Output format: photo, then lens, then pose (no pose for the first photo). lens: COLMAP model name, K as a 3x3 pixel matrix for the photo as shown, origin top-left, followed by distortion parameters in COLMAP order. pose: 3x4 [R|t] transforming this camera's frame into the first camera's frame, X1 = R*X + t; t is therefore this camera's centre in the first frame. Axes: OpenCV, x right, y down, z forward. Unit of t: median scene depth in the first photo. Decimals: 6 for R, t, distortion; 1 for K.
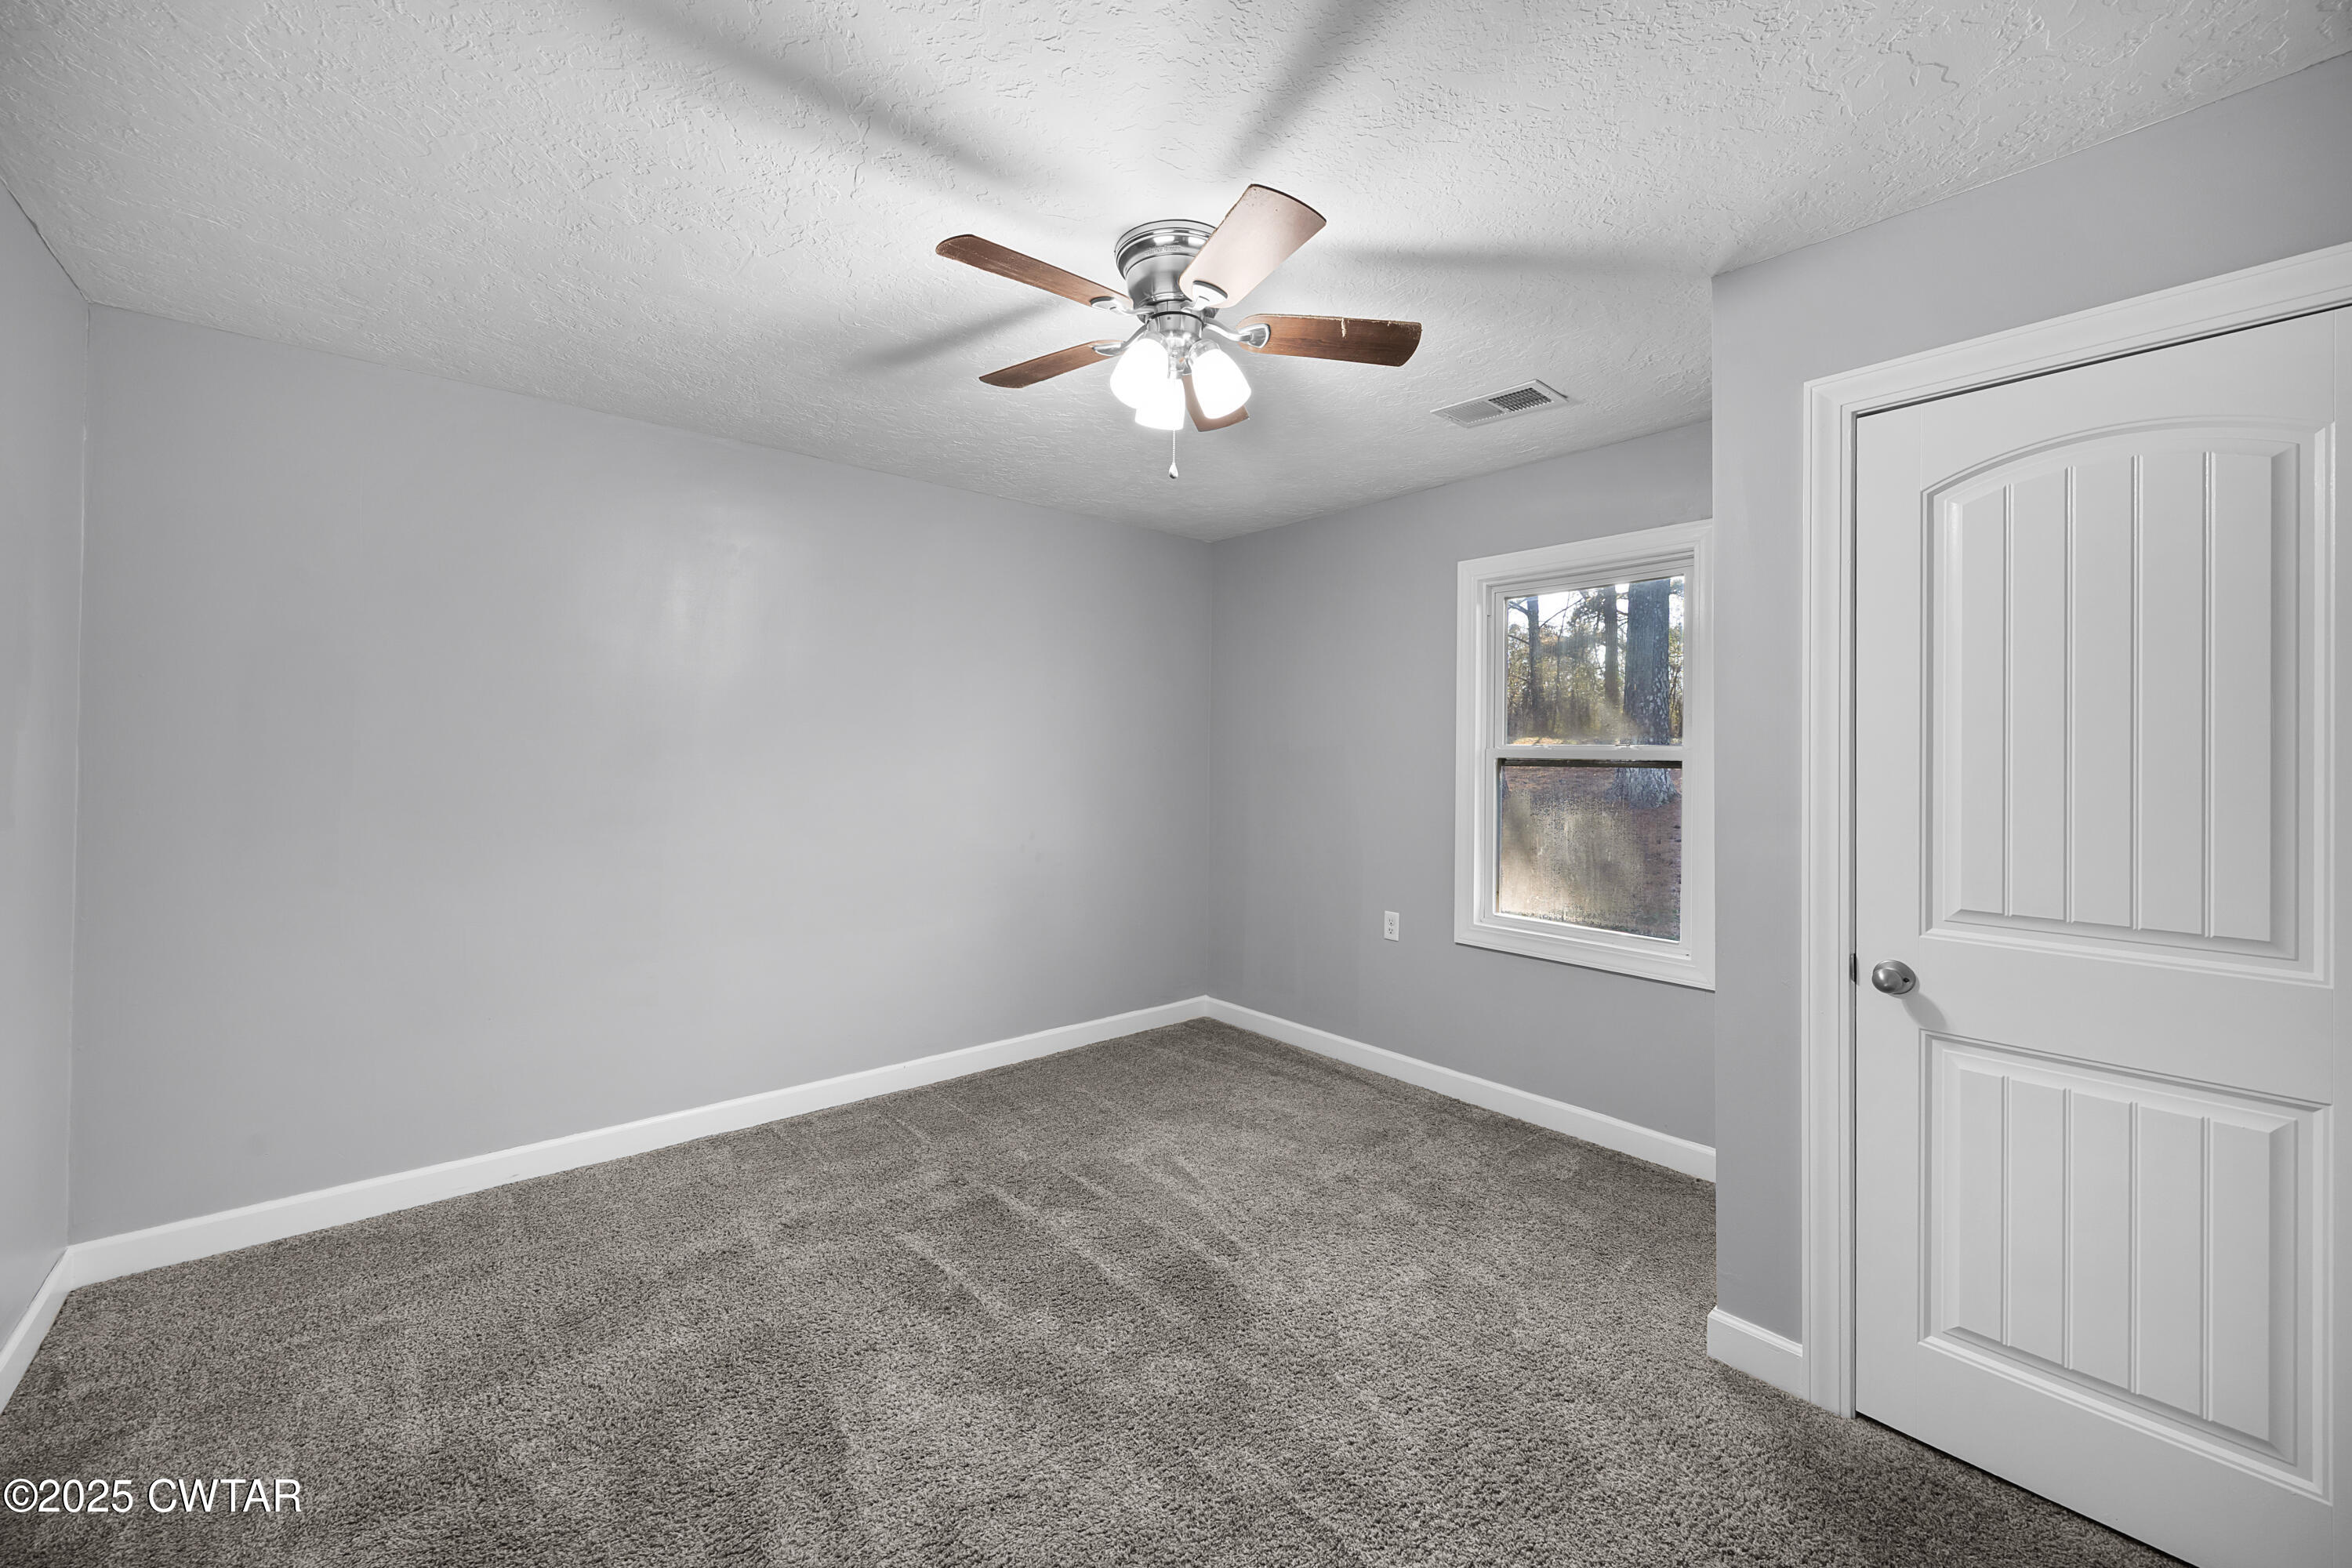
lens RADIAL K [[922.1, 0, 1186.2], [0, 922.1, 750.9], [0, 0, 1]] dist [0.001630, 0.000139]
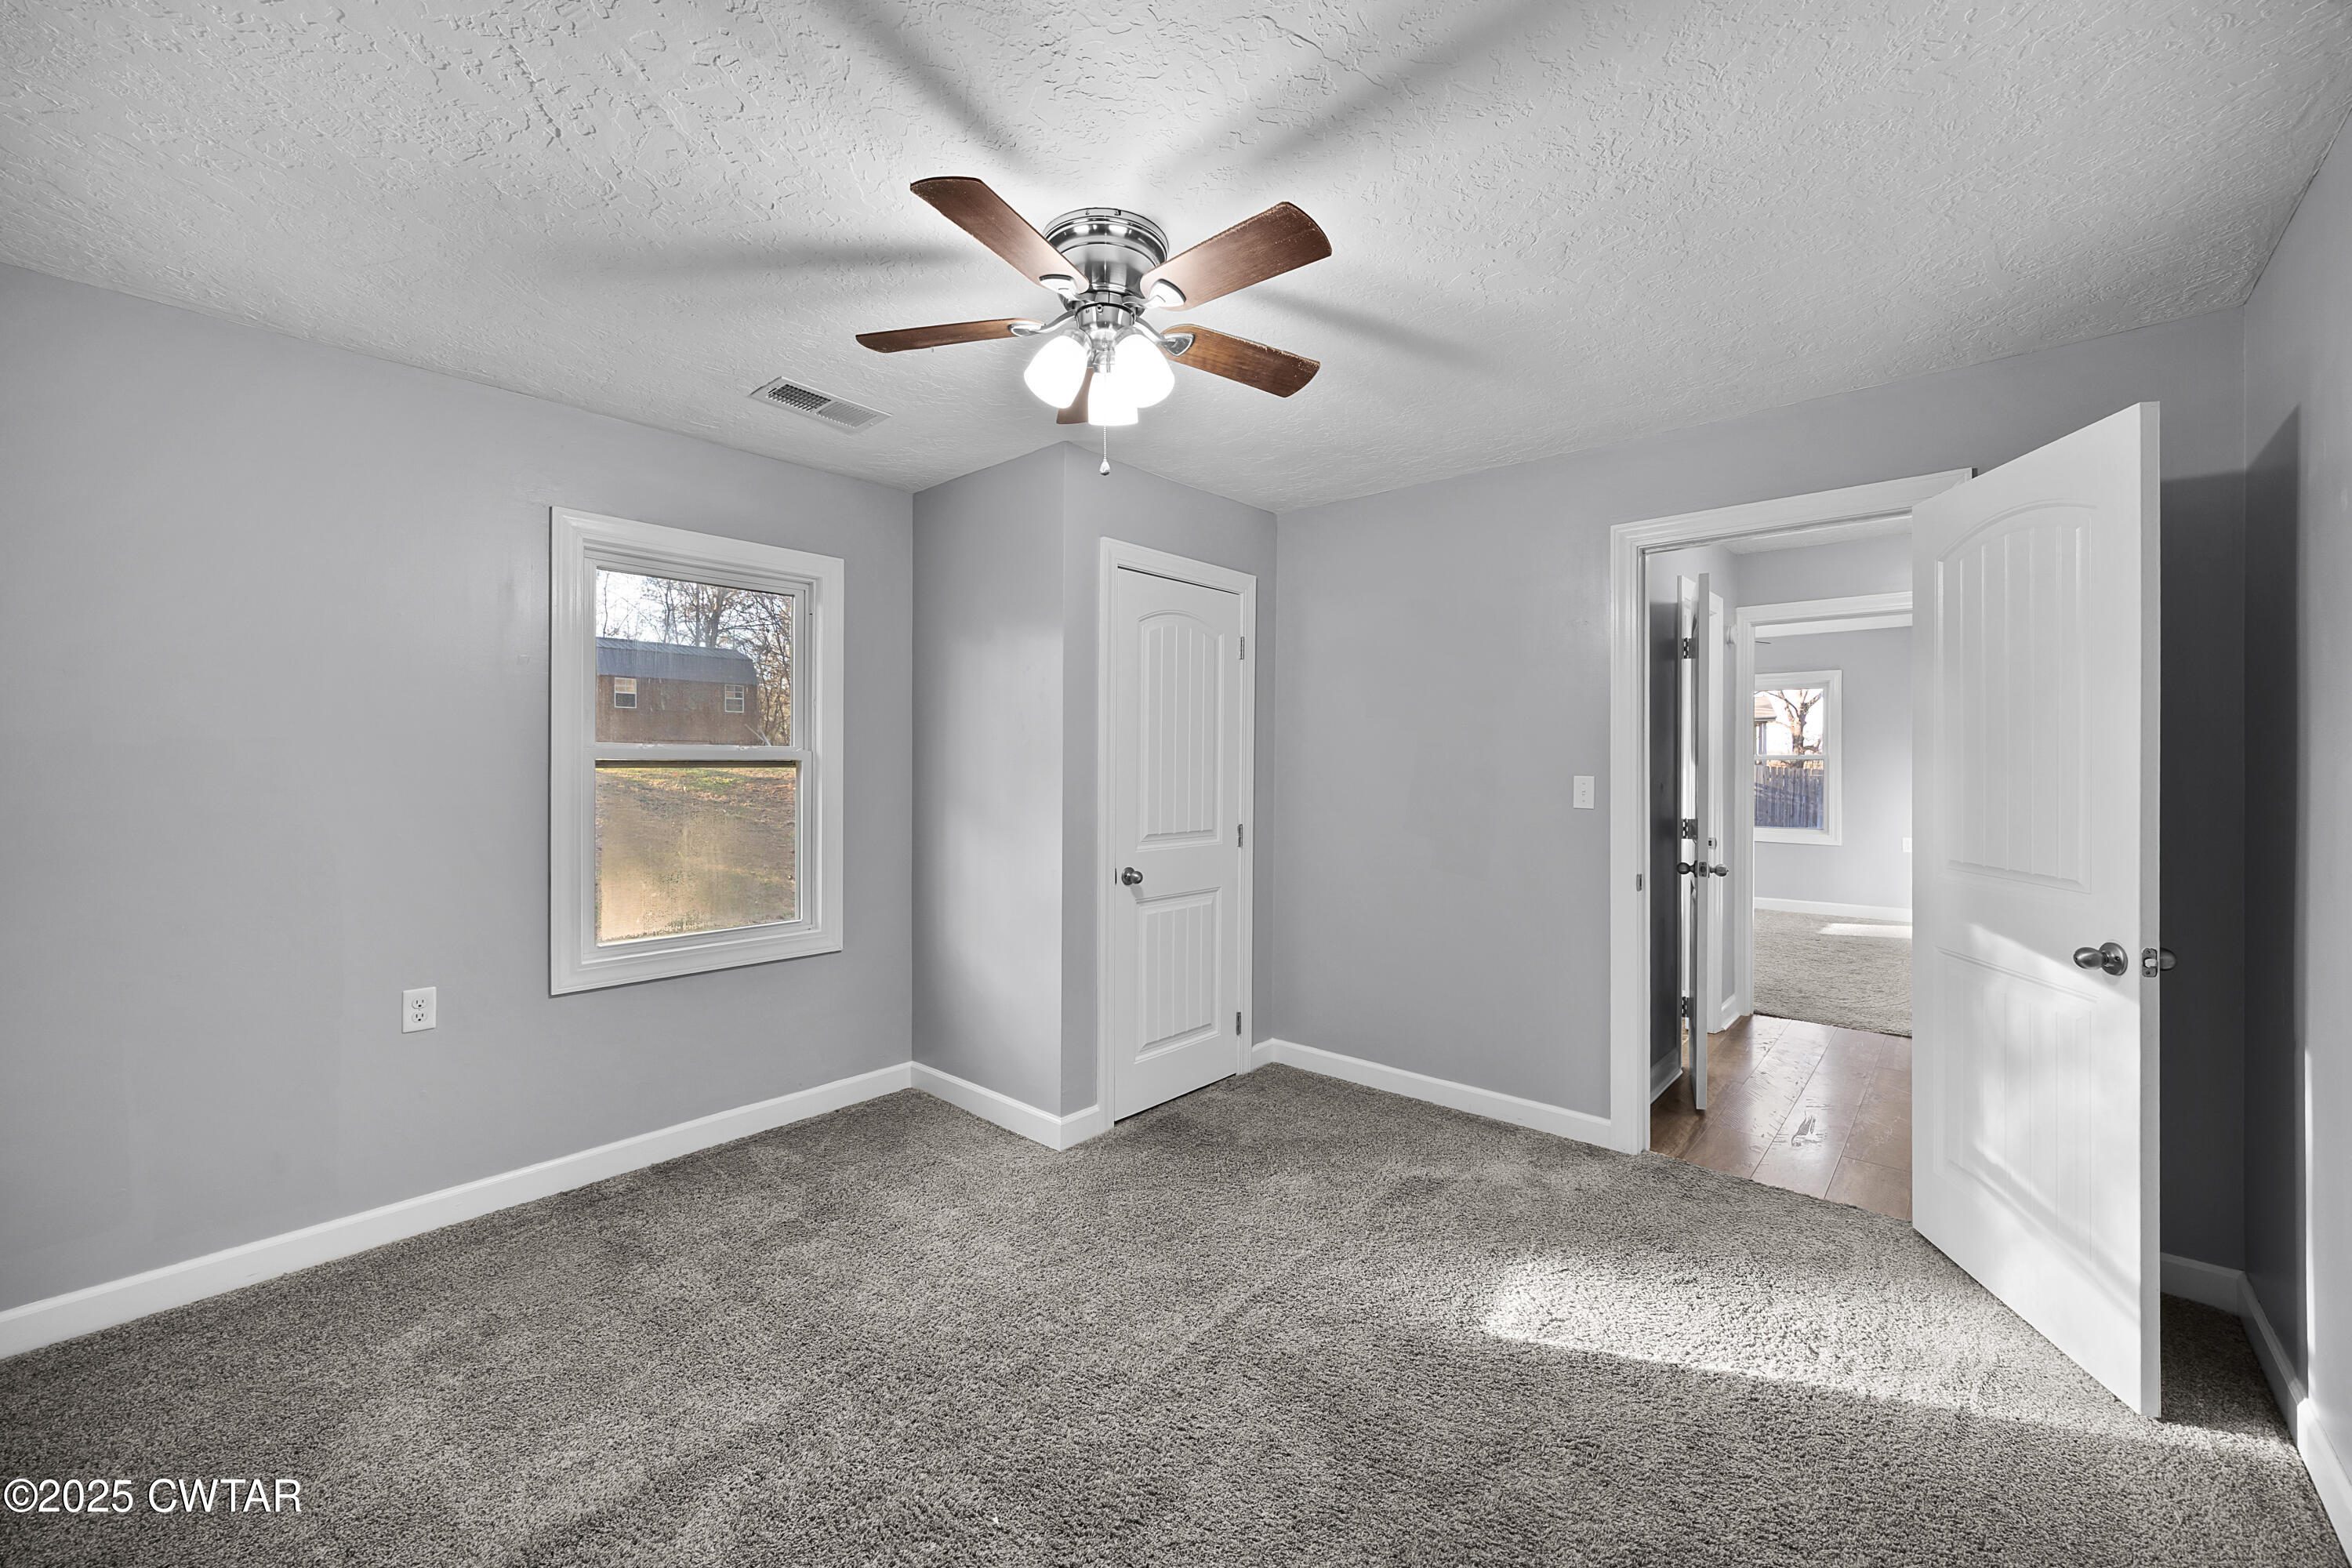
lens RADIAL K [[922.1, 0, 1190.0], [0, 922.1, 774.9], [0, 0, 1]] dist [0.001630, 0.000139]
pose [[-0.142006, -0.017377, 0.989713, -0.656737], [-0.007771, 0.999835, 0.016439, 0.005200], [-0.989835, -0.005357, -0.142117, 0.688001]]
